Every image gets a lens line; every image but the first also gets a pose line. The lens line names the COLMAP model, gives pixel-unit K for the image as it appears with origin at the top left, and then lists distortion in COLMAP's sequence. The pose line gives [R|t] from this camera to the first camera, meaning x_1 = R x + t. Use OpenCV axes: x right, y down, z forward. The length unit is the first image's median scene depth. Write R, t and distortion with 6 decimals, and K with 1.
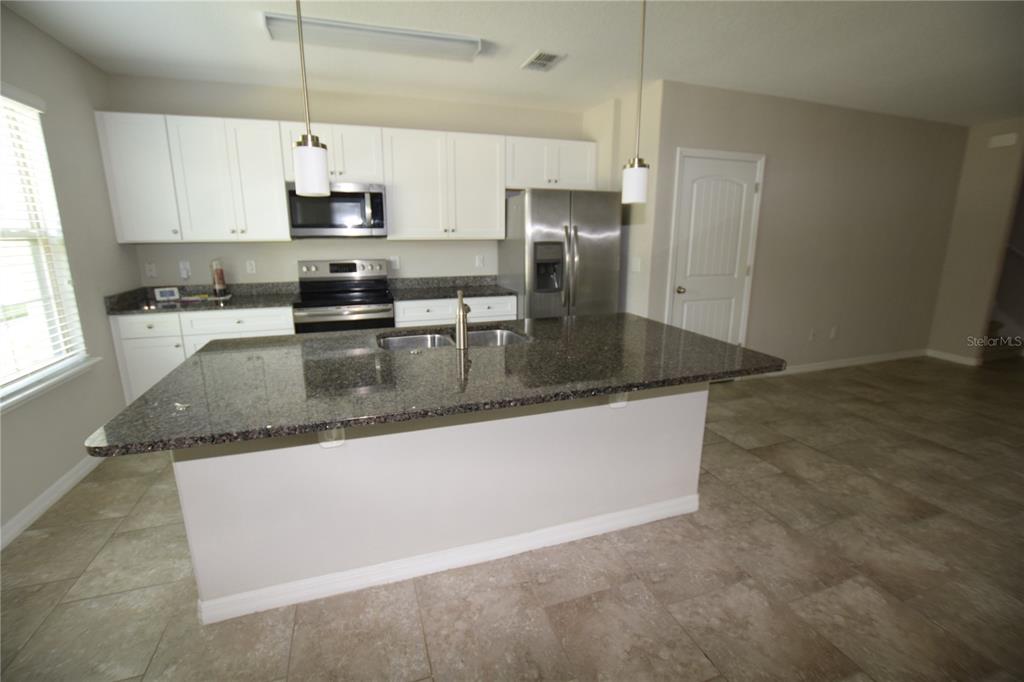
lens RADIAL K [[450.6, 0, 507.8], [0, 450.6, 334.3], [0, 0, 1]] dist [-0.033822, 0.006269]
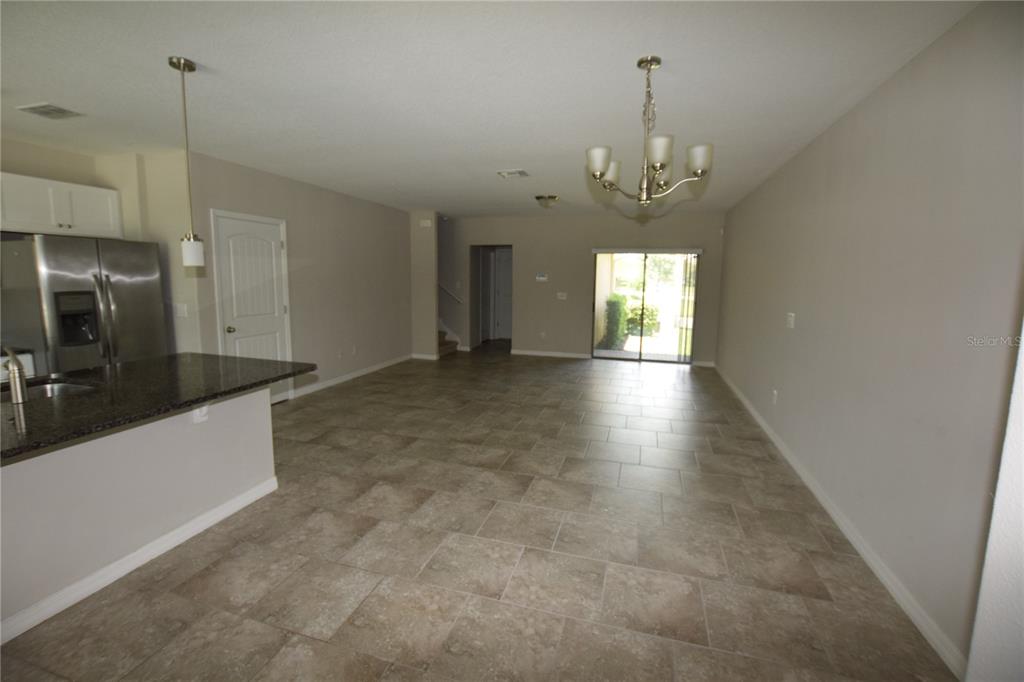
lens RADIAL K [[450.6, 0, 506.3], [0, 450.6, 333.4], [0, 0, 1]] dist [-0.033822, 0.006269]
pose [[0.584747, -0.095079, 0.805624, -0.133794], [0.165436, 0.986214, -0.003686, 0.035417], [-0.794167, 0.135434, 0.592415, -0.260516]]
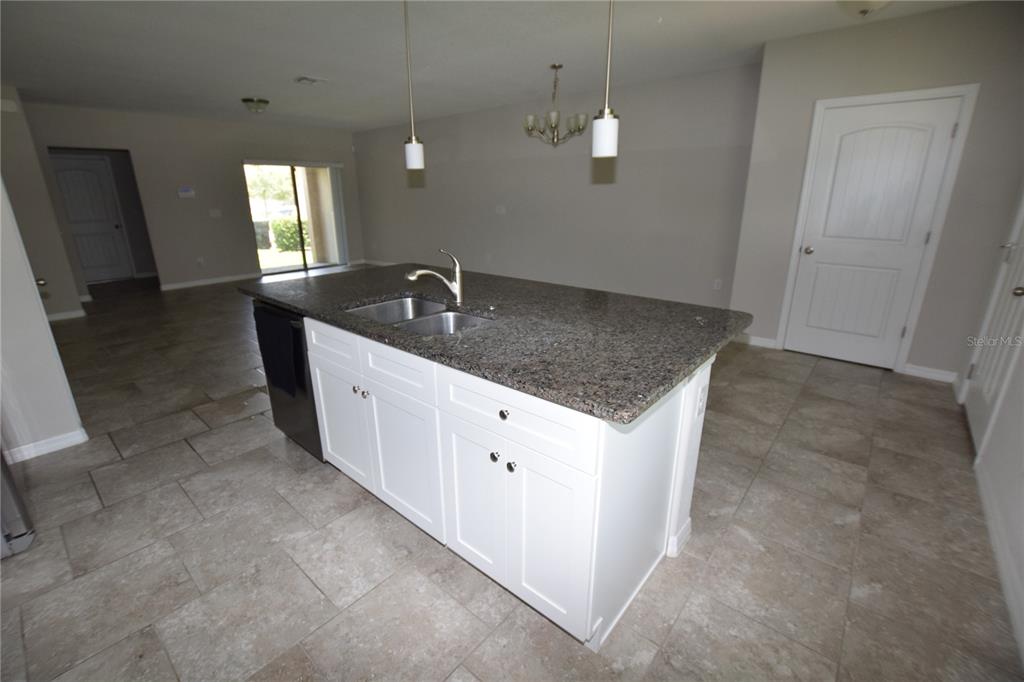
lens RADIAL K [[450.6, 0, 506.3], [0, 450.6, 332.8], [0, 0, 1]] dist [-0.033822, 0.006269]
pose [[-0.504181, -0.252305, 0.825920, -0.587058], [0.195129, 0.898356, 0.393549, -0.166665], [-0.841265, 0.359580, -0.403702, 0.766807]]
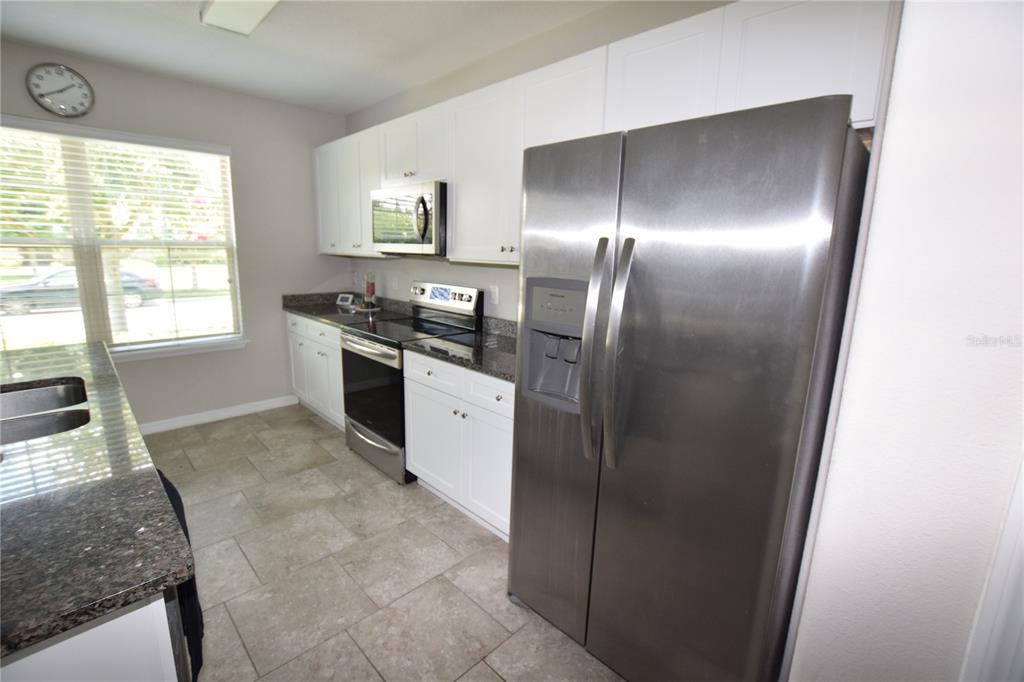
lens RADIAL K [[450.6, 0, 507.4], [0, 450.6, 333.8], [0, 0, 1]] dist [-0.033822, 0.006269]
pose [[0.437130, 0.175667, -0.882076, 0.441080], [-0.221171, 0.971620, 0.083894, -0.191997], [0.871780, 0.158417, 0.463576, 0.828677]]
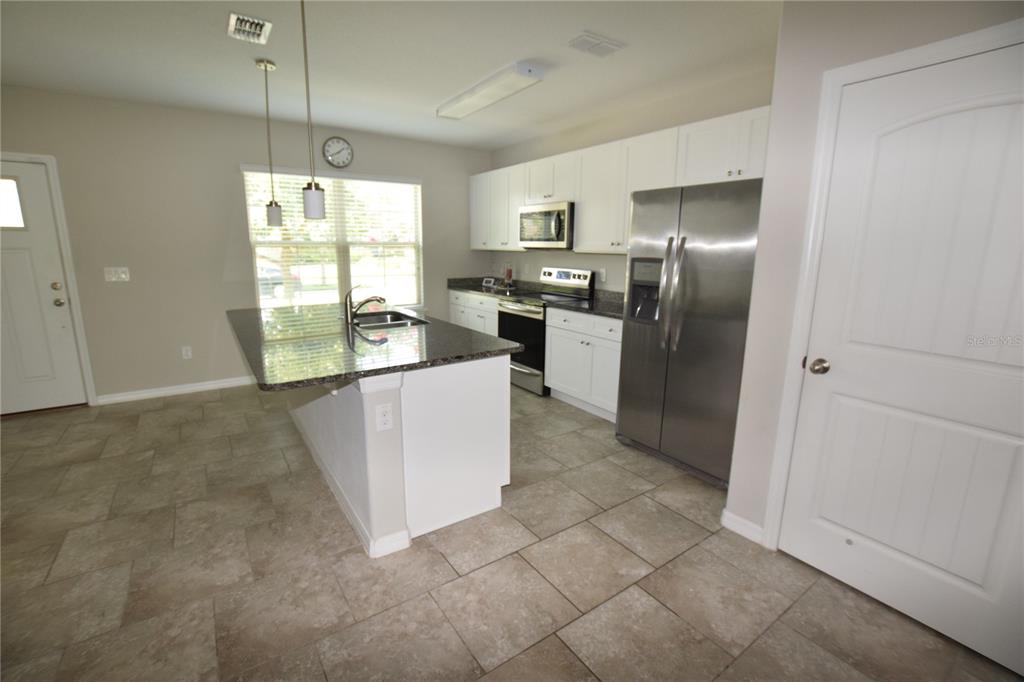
lens RADIAL K [[450.6, 0, 506.4], [0, 450.6, 335.0], [0, 0, 1]] dist [-0.033822, 0.006269]
pose [[0.268669, 0.189081, -0.944492, 0.809665], [-0.218756, 0.966900, 0.131340, -0.132417], [0.938063, 0.171326, 0.301139, 0.592663]]
